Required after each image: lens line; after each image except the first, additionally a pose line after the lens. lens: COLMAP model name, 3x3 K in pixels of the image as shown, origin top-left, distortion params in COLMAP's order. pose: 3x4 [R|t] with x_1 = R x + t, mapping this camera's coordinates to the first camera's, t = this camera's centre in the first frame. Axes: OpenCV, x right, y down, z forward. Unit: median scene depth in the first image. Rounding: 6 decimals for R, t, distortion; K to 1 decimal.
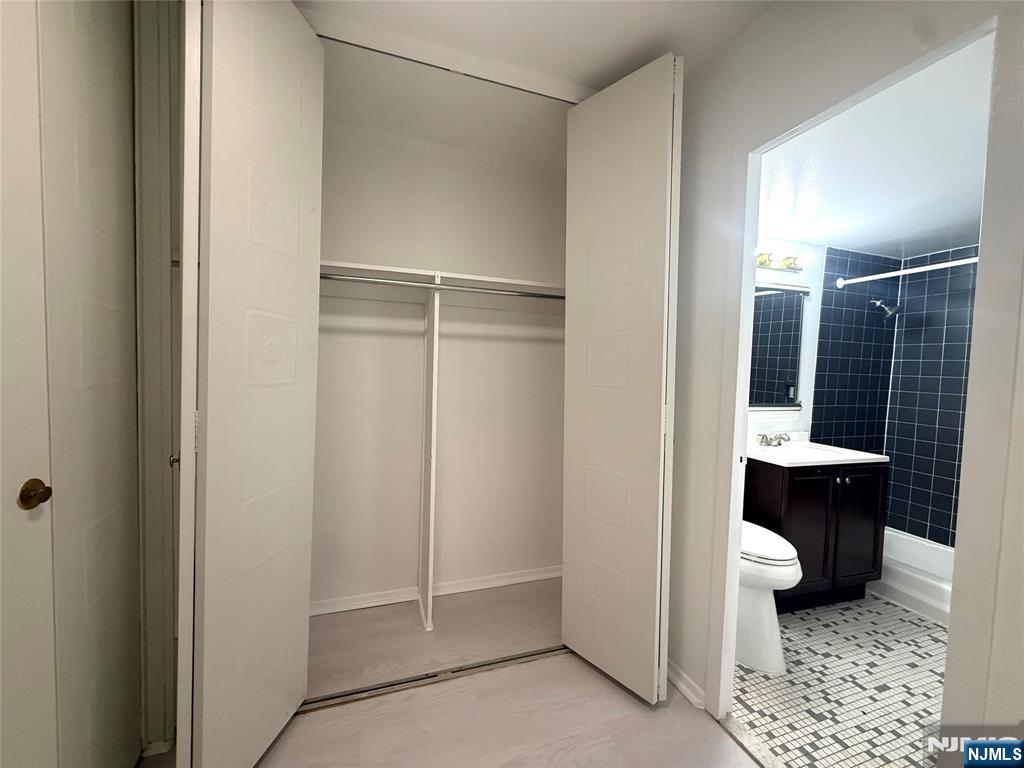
lens RADIAL K [[409.0, 0, 508.4], [0, 409.0, 385.3], [0, 0, 1]] dist [0.004471, -0.000816]
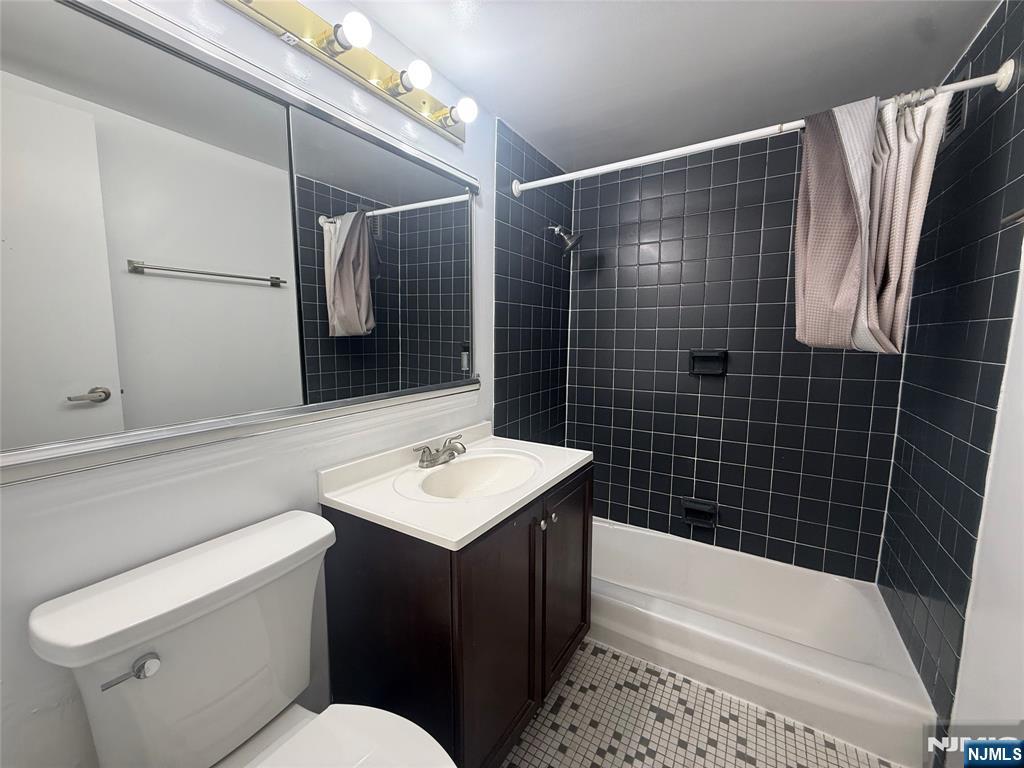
lens RADIAL K [[409.0, 0, 512.4], [0, 409.0, 384.1], [0, 0, 1]] dist [0.004471, -0.000816]
pose [[0.768614, -0.107177, 0.630670, 0.369469], [0.055991, 0.993353, 0.100574, -0.004987], [-0.637257, -0.041990, 0.769506, 0.503144]]
